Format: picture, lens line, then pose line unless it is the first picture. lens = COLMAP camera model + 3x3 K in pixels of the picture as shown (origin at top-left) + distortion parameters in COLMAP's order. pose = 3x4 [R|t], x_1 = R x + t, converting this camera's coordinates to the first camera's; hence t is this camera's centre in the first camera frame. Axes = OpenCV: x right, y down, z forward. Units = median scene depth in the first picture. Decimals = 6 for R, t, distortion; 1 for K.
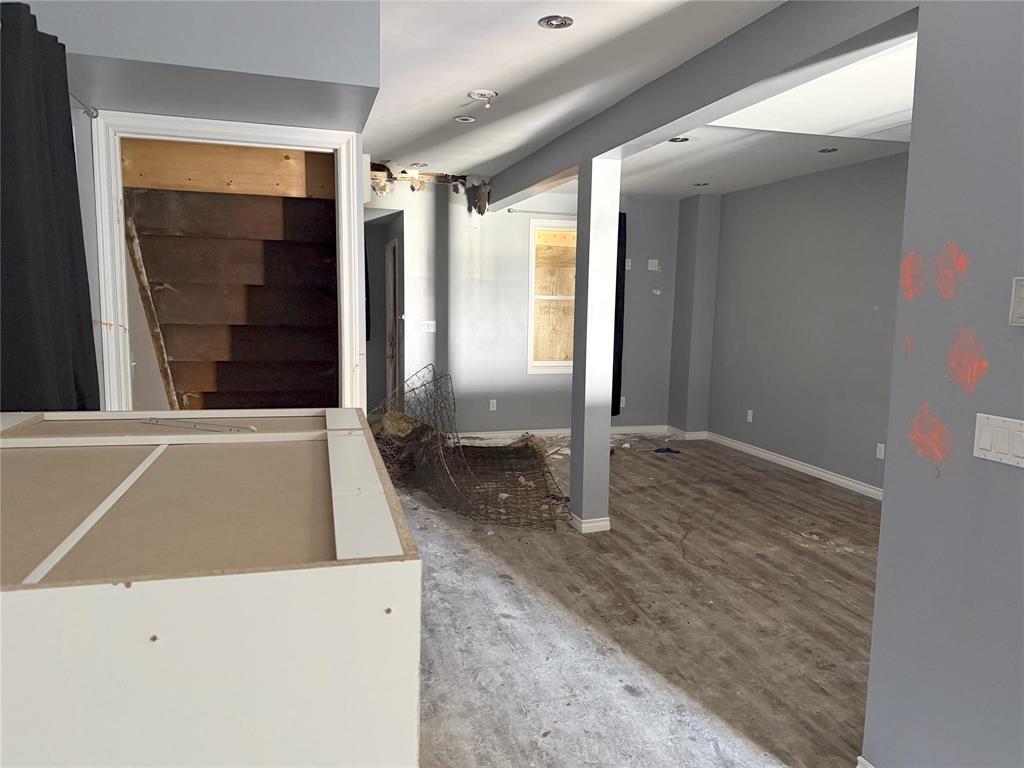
lens RADIAL K [[713.3, 0, 512.0], [0, 713.3, 384.0], [0, 0, 1]] dist [0.062864, -0.093992]
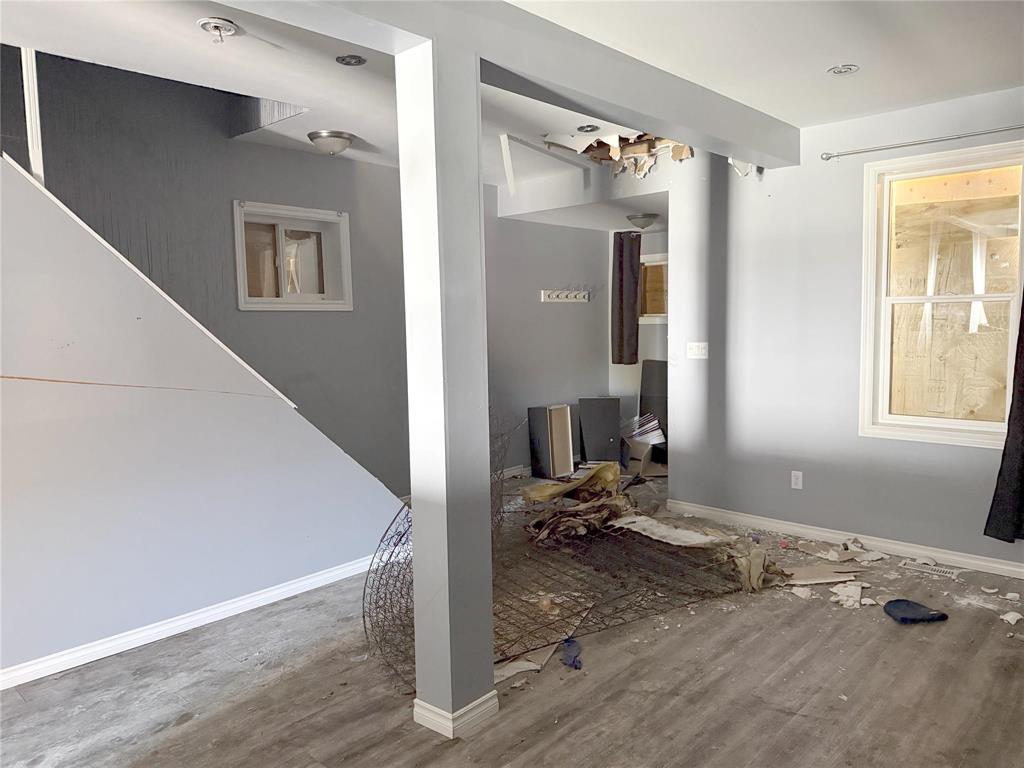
lens RADIAL K [[713.3, 0, 512.0], [0, 713.3, 384.0], [0, 0, 1]] dist [0.062864, -0.093992]
pose [[0.503708, 0.050900, -0.862373, 0.737467], [-0.074830, 0.997081, 0.015143, -0.084321], [0.860627, 0.056904, 0.506047, 0.920167]]
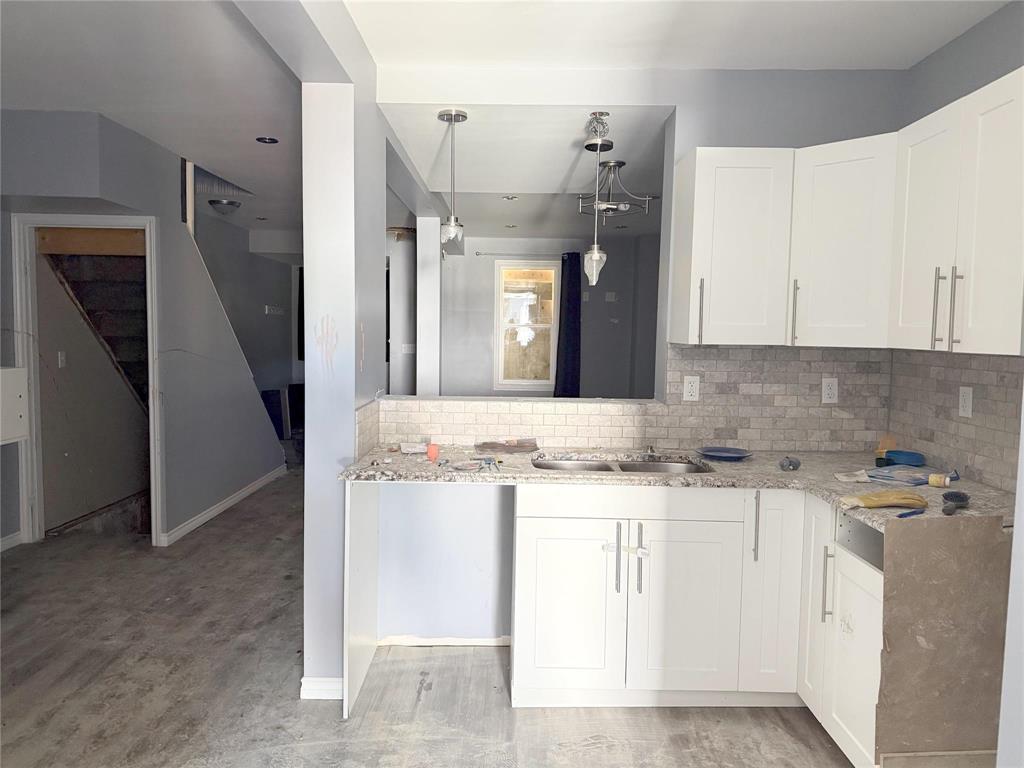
lens RADIAL K [[713.3, 0, 512.0], [0, 713.3, 384.0], [0, 0, 1]] dist [0.062864, -0.093992]
pose [[0.959957, 0.020944, -0.279363, 0.750279], [-0.034897, 0.998374, -0.045066, 0.055916], [0.277965, 0.053011, 0.959127, -0.239445]]
